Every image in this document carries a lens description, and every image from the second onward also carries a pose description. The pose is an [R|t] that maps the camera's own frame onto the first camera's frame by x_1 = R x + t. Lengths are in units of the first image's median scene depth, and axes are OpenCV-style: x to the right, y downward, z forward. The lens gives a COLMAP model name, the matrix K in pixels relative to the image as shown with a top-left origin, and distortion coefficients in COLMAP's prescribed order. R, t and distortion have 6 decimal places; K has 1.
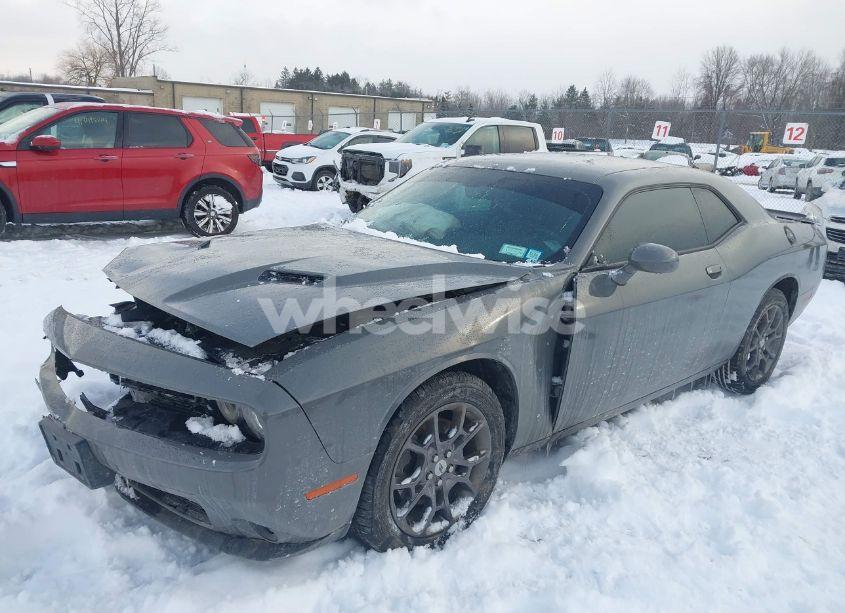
lens RADIAL K [[660.4, 0, 423.7], [0, 660.4, 311.0], [0, 0, 1]] dist [0.087008, -0.118875]
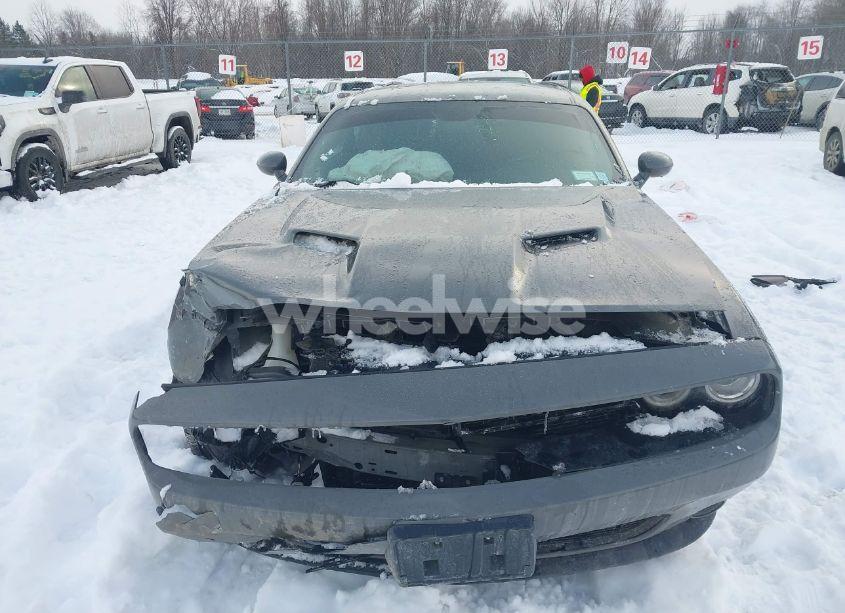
lens RADIAL K [[670.2, 0, 422.5], [0, 670.2, 306.5], [0, 0, 1]] dist [0.017589, -0.004568]
pose [[0.731517, -0.275983, 0.623471, -0.244935], [0.226166, 0.960863, 0.159970, -0.040263], [-0.643219, 0.023987, 0.765306, 0.131091]]
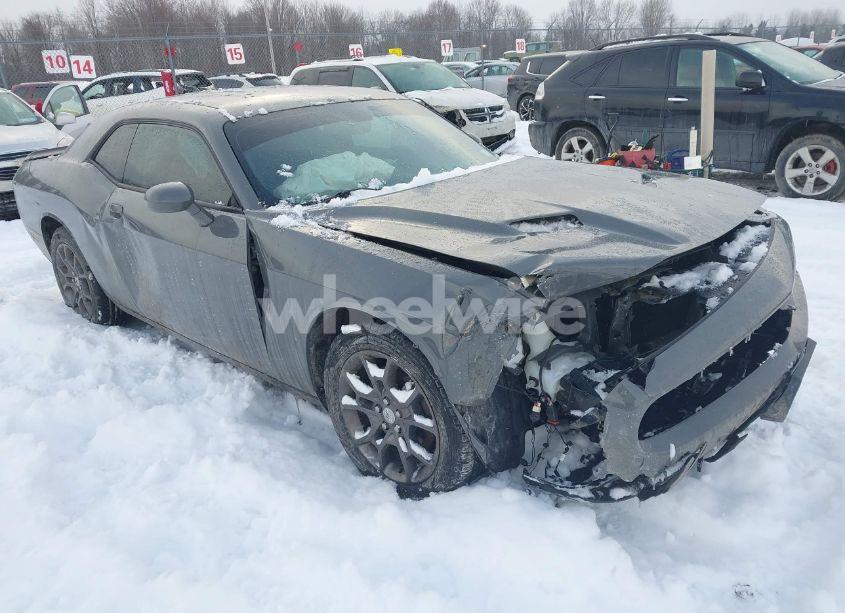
lens RADIAL K [[670.2, 0, 422.5], [0, 670.2, 306.5], [0, 0, 1]] dist [0.017589, -0.004568]
pose [[-0.087859, -0.385780, 0.918398, -0.366516], [0.313241, 0.864494, 0.393104, -0.123645], [-0.945601, 0.322218, 0.044888, 0.386031]]
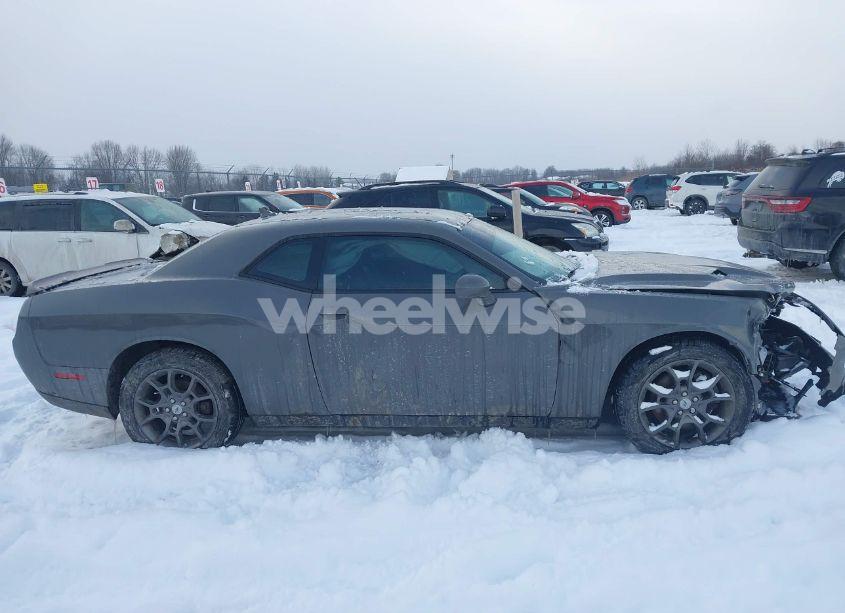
lens RADIAL K [[660.4, 0, 423.7], [0, 660.4, 311.0], [0, 0, 1]] dist [0.087008, -0.118875]
pose [[-0.678091, -0.165465, 0.716110, -0.307682], [0.196380, 0.898117, 0.393473, -0.230969], [-0.708256, 0.407441, -0.576511, 0.763631]]
